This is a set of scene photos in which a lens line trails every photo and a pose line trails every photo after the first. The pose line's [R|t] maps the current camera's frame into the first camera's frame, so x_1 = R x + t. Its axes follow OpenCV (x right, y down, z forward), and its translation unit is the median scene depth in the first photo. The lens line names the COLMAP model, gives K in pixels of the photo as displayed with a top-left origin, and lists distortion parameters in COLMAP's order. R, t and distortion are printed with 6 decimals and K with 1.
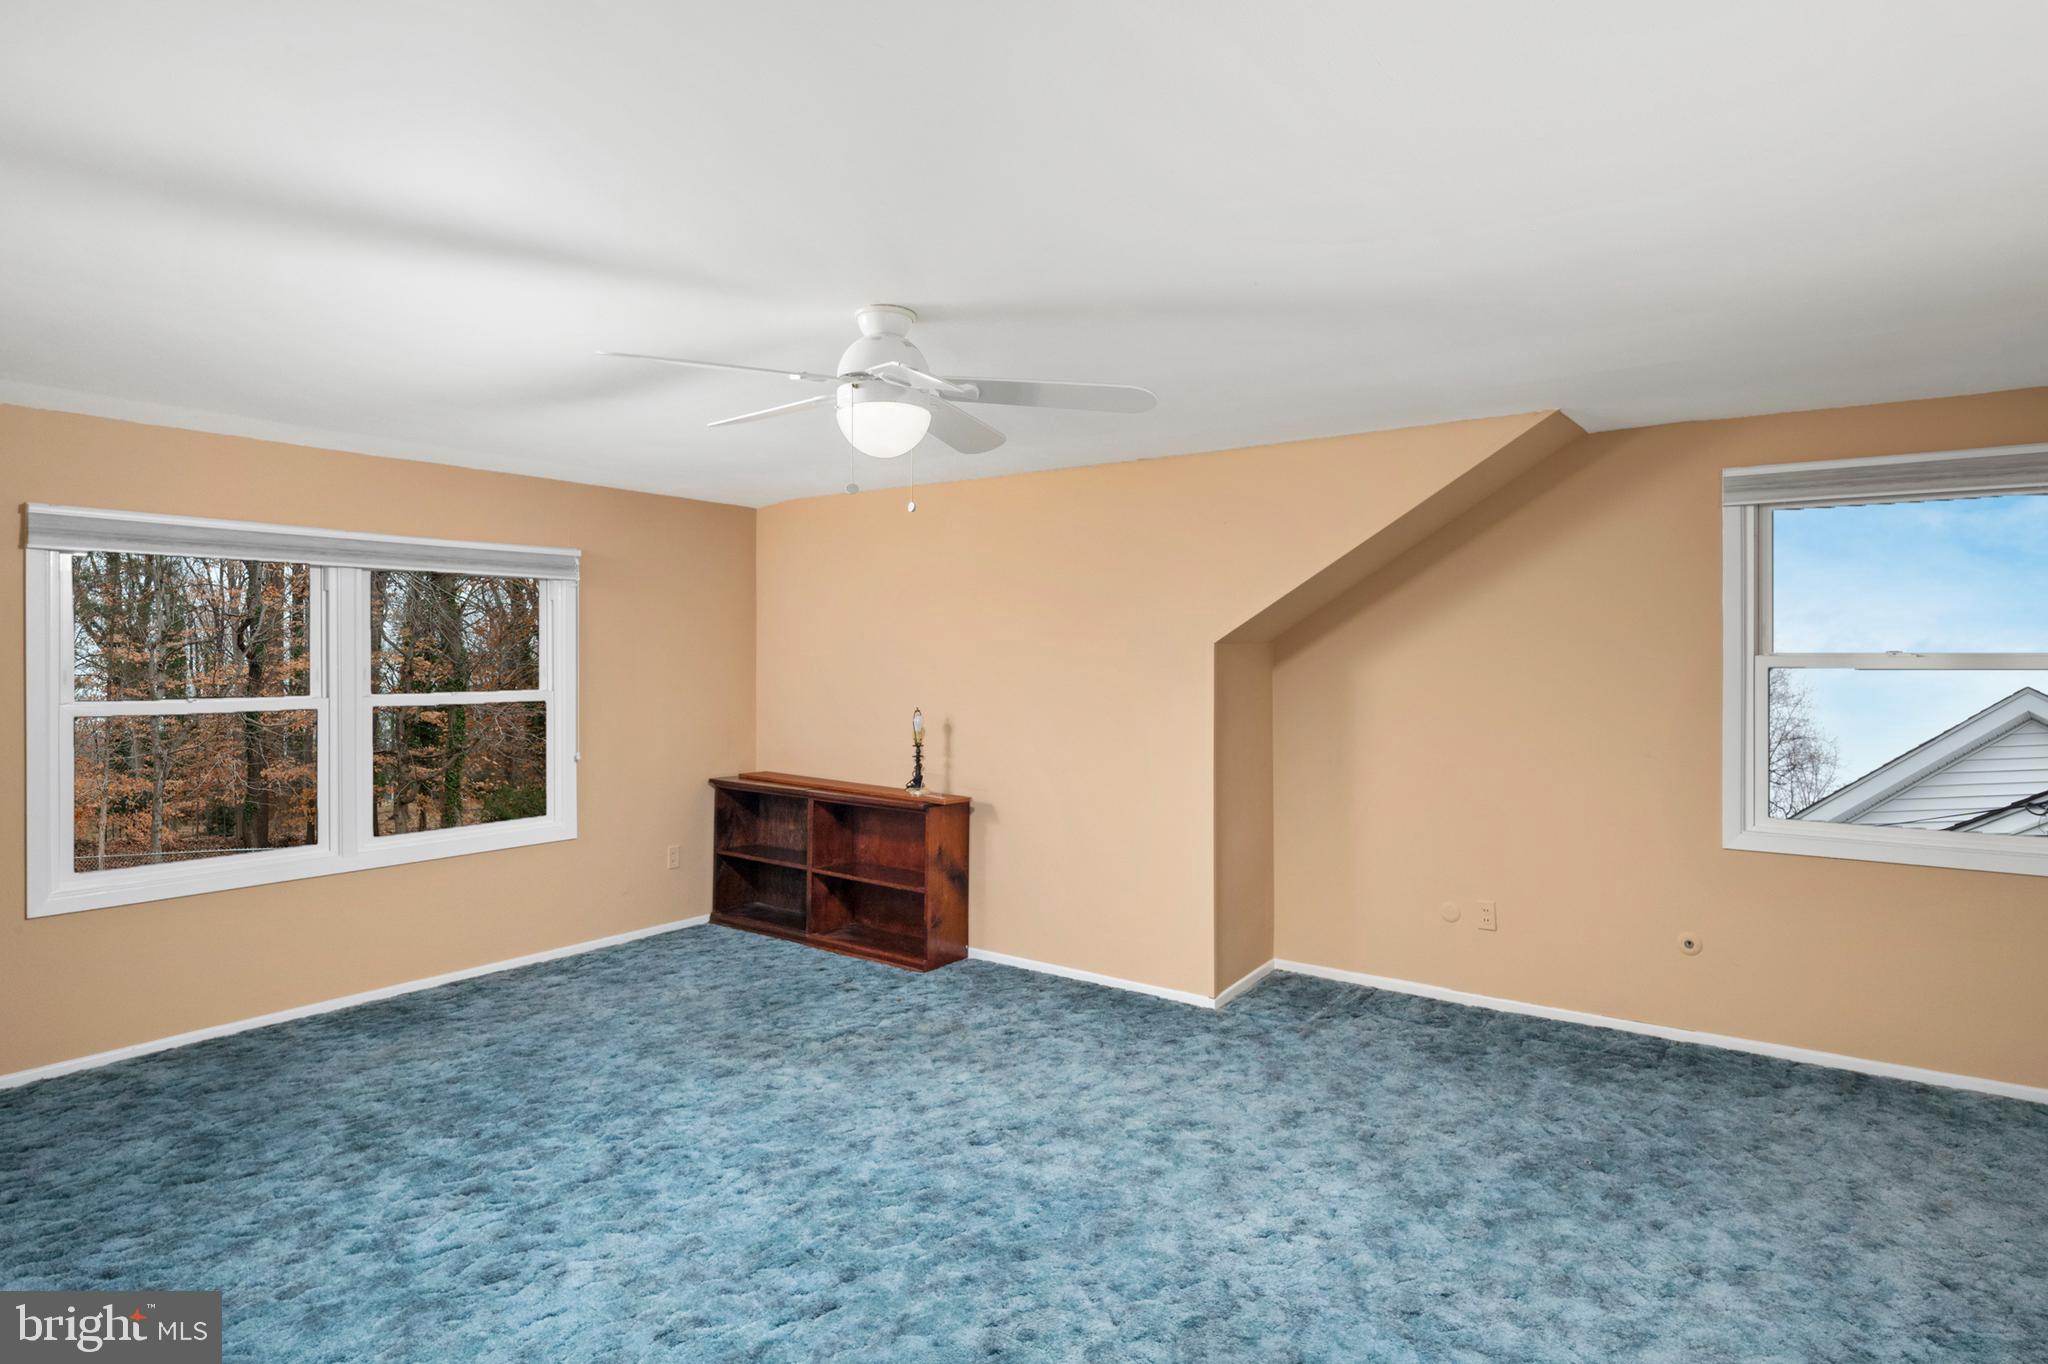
lens RADIAL K [[1129.5, 0, 1021.2], [0, 1129.5, 671.2], [0, 0, 1]] dist [0.002243, -0.004730]
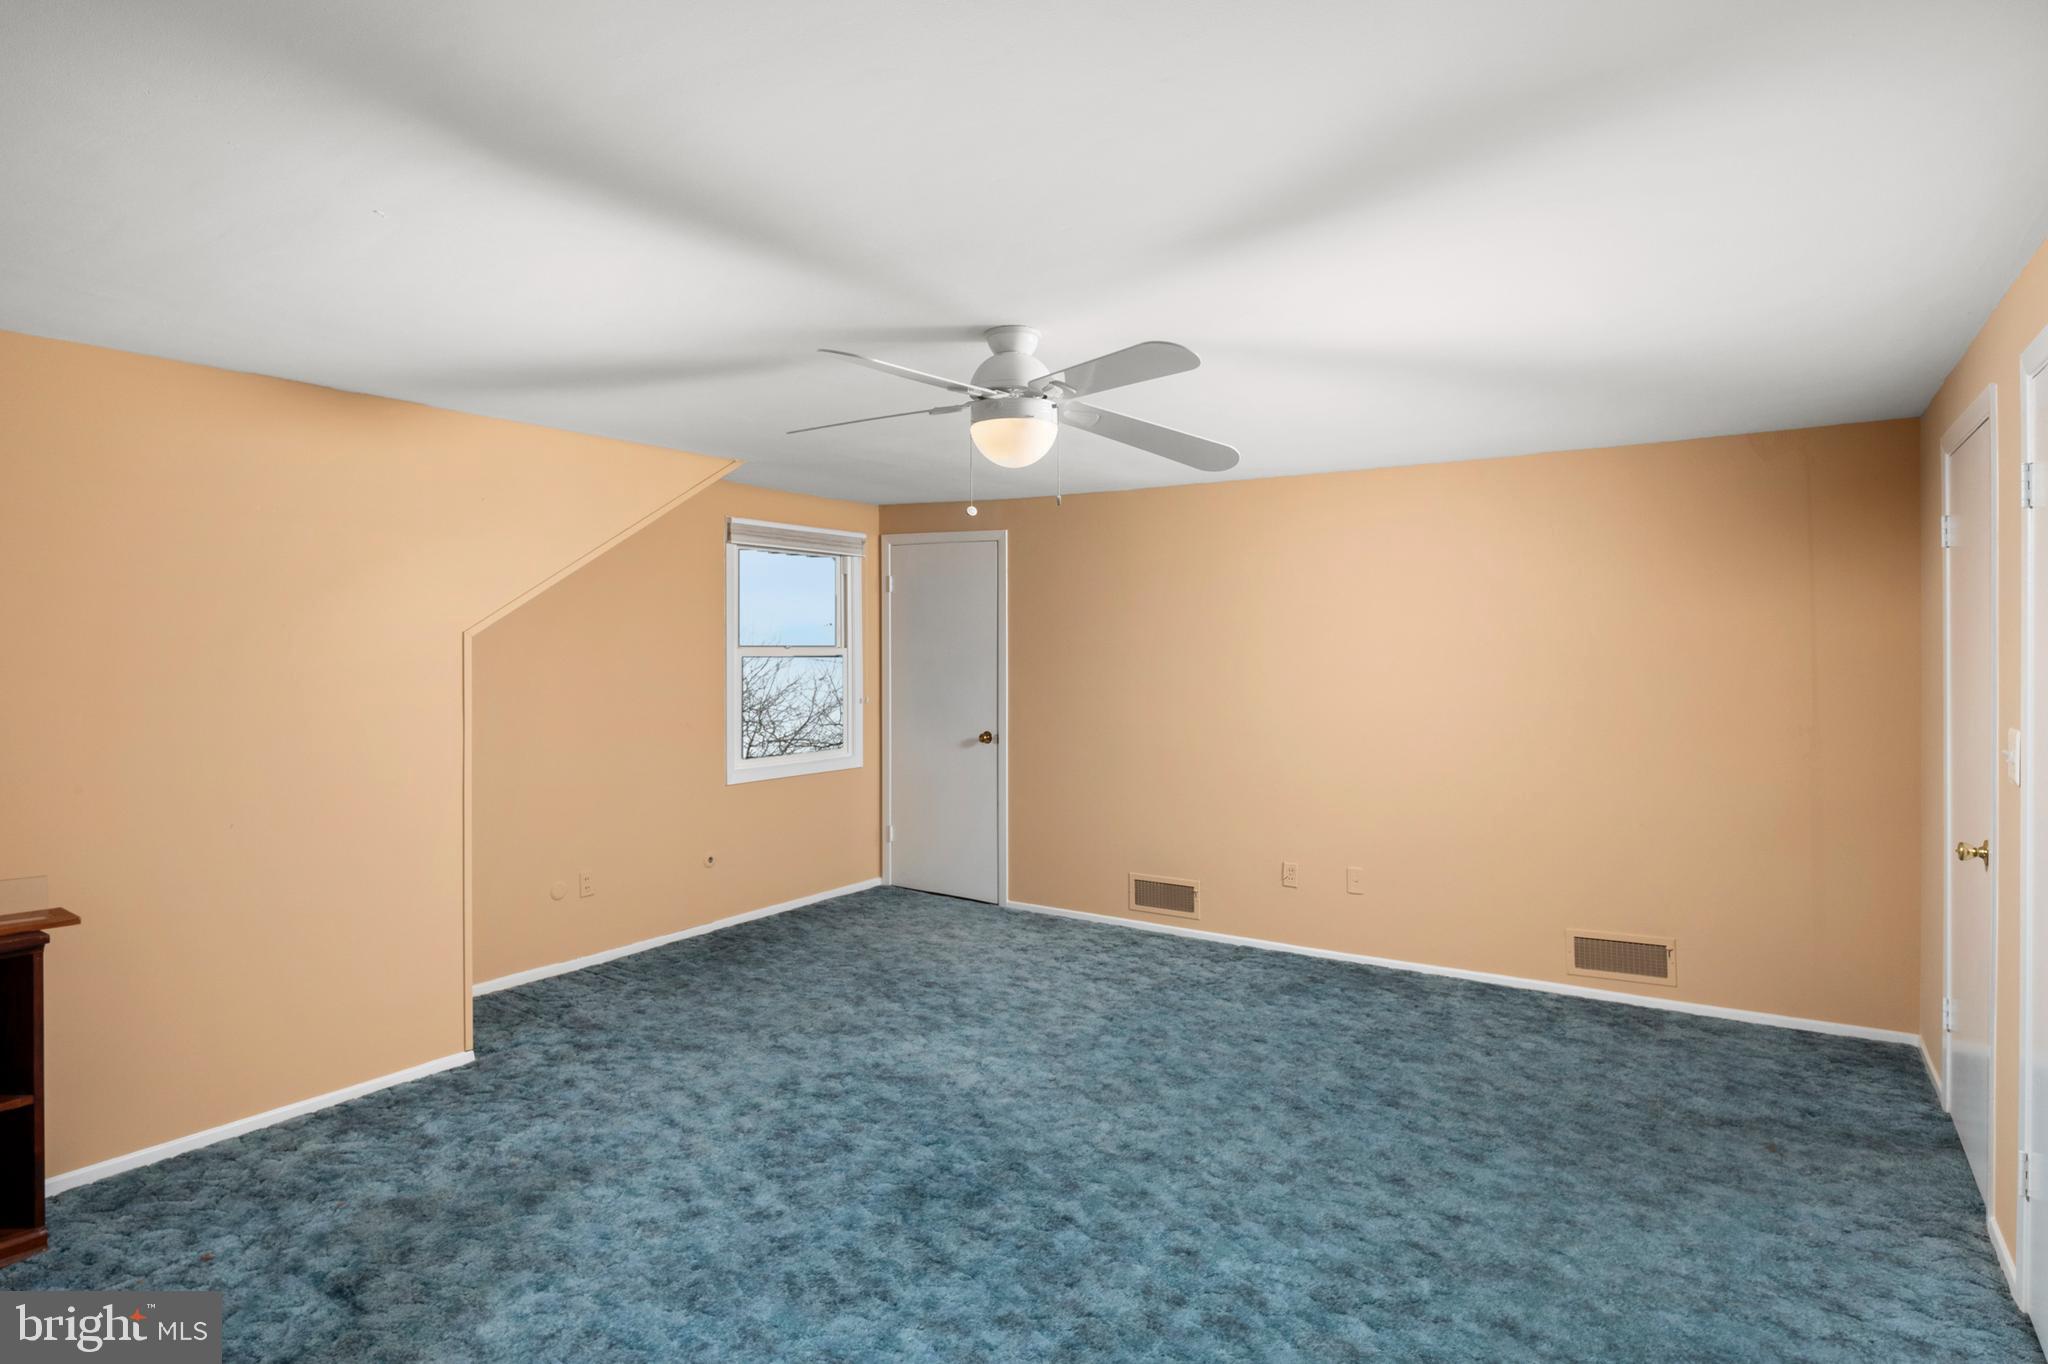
lens RADIAL K [[1129.5, 0, 1024.9], [0, 1129.5, 668.8], [0, 0, 1]] dist [0.002243, -0.004730]
pose [[-0.071241, -0.021266, 0.997232, -0.846916], [0.010178, 0.999705, 0.022046, -0.016904], [-0.997407, 0.011720, -0.071003, 0.760812]]
